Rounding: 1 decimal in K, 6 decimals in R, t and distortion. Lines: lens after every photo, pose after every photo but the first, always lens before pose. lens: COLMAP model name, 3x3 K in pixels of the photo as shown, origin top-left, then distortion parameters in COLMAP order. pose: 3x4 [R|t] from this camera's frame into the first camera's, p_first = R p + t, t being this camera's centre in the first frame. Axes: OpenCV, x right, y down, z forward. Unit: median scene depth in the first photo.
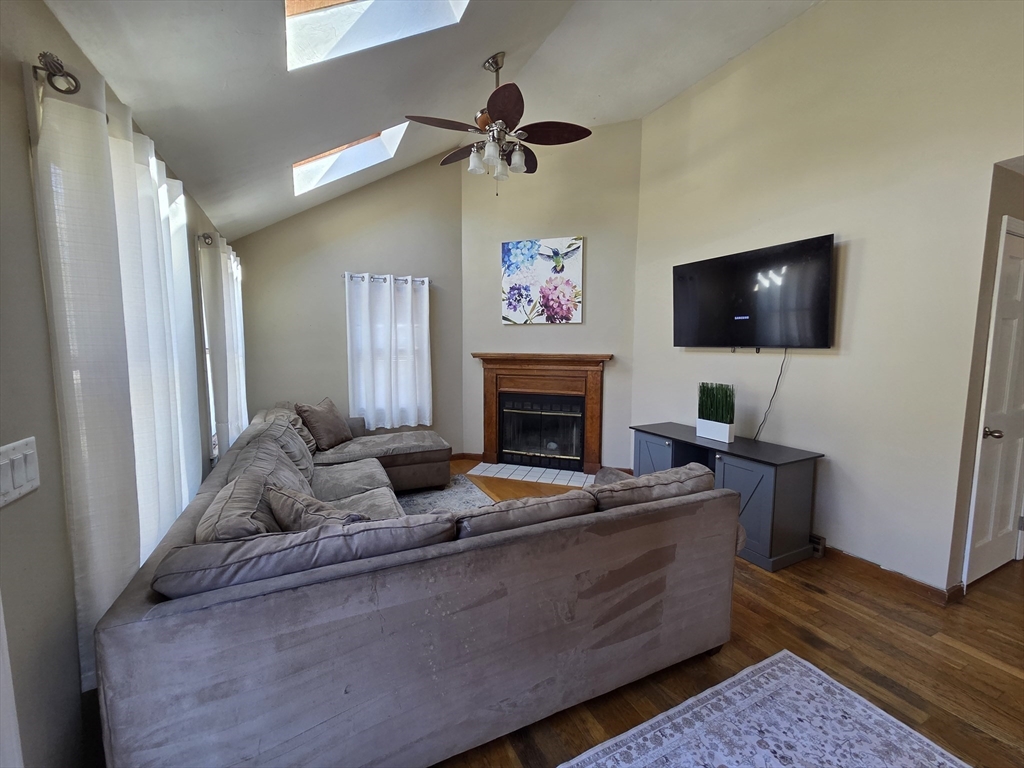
lens RADIAL K [[420.2, 0, 508.5], [0, 420.2, 381.0], [0, 0, 1]] dist [-0.000388, 0.000806]
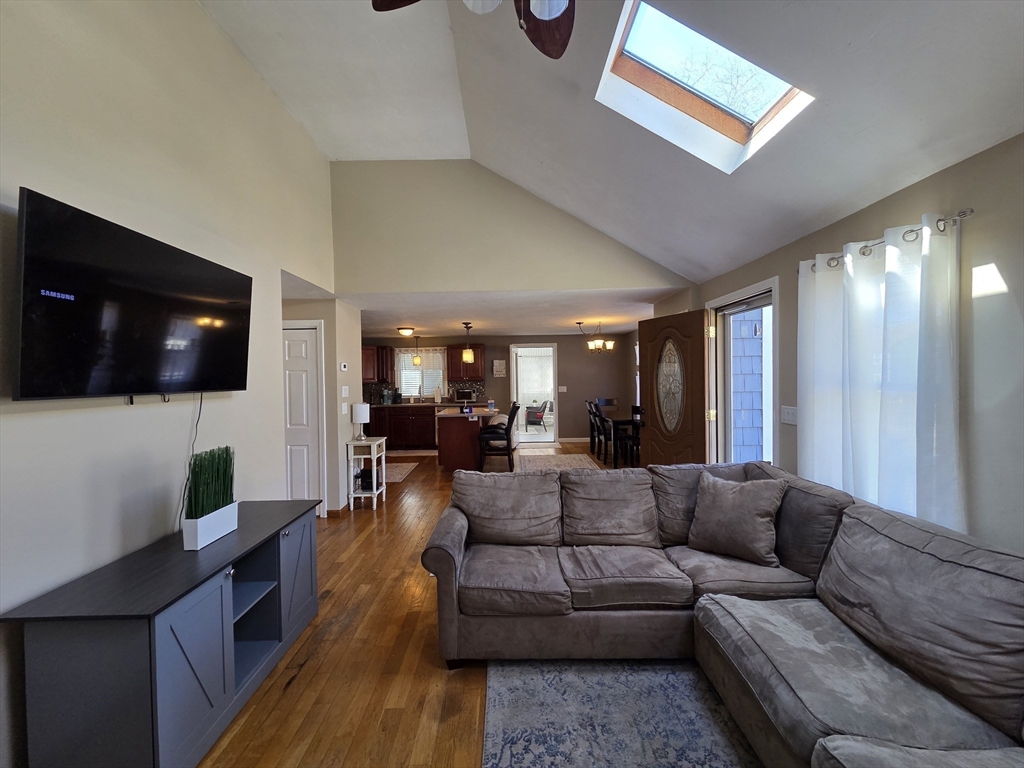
lens RADIAL K [[420.2, 0, 506.2], [0, 420.2, 381.9], [0, 0, 1]] dist [-0.000388, 0.000806]
pose [[-0.896736, 0.011342, 0.442421, -0.127916], [0.059018, 0.993808, 0.094144, -0.090325], [-0.438614, 0.110532, -0.891852, 0.948393]]
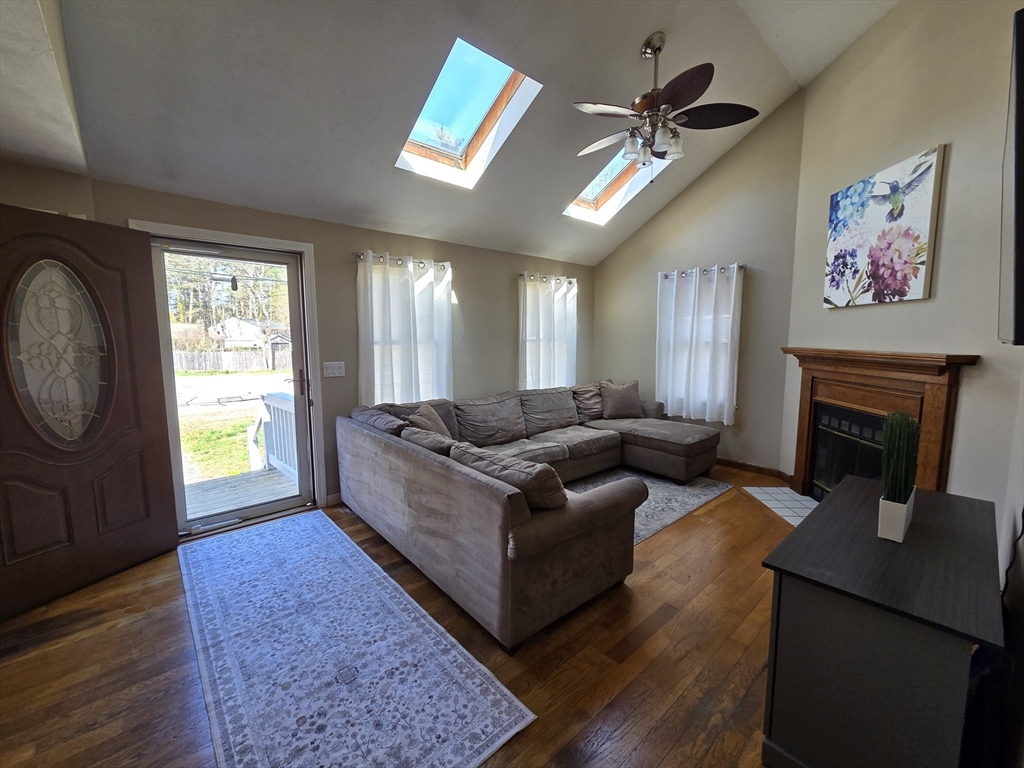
lens RADIAL K [[420.2, 0, 506.4], [0, 420.2, 381.4], [0, 0, 1]] dist [-0.000388, 0.000806]
pose [[0.259073, 0.102241, -0.960431, 0.581624], [-0.086393, 0.992849, 0.082388, -0.023712], [0.961986, 0.061630, 0.266053, 0.300305]]
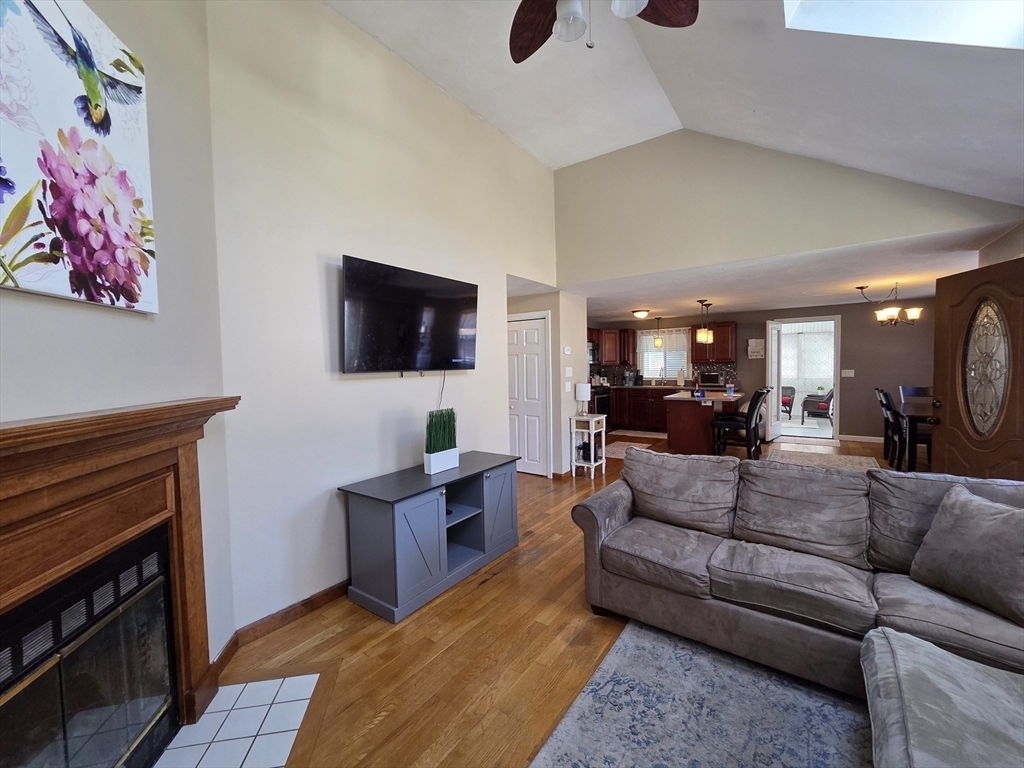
lens RADIAL K [[420.2, 0, 508.9], [0, 420.2, 383.0], [0, 0, 1]] dist [-0.000388, 0.000806]
pose [[-0.473048, -0.027592, 0.880605, -0.269582], [0.102102, 0.991058, 0.085901, -0.081089], [-0.875101, 0.130547, -0.466000, 0.902104]]
